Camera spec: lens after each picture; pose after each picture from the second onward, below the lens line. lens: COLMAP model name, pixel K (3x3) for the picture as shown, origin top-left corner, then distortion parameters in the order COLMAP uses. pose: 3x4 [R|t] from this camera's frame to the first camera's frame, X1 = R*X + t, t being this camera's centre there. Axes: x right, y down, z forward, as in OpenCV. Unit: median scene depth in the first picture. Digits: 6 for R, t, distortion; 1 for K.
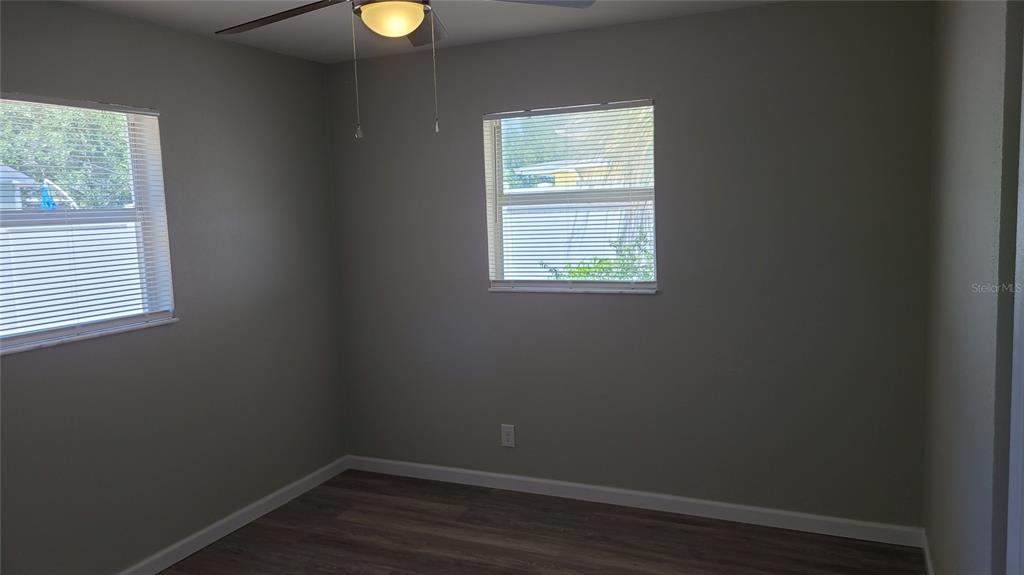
lens RADIAL K [[789.4, 0, 508.4], [0, 789.4, 279.0], [0, 0, 1]] dist [-0.050419, -0.000470]
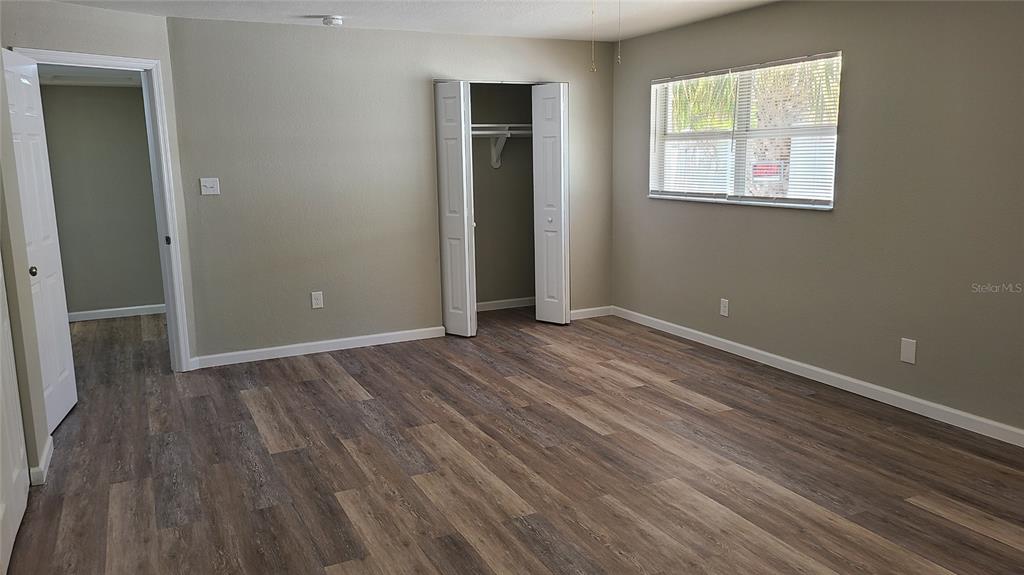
lens RADIAL K [[789.4, 0, 514.7], [0, 789.4, 291.7], [0, 0, 1]] dist [-0.050419, -0.000470]
pose [[0.770399, 0.119465, -0.626270, 0.598989], [-0.046279, 0.990175, 0.131952, 0.006129], [0.635881, -0.072672, 0.768358, -0.291246]]
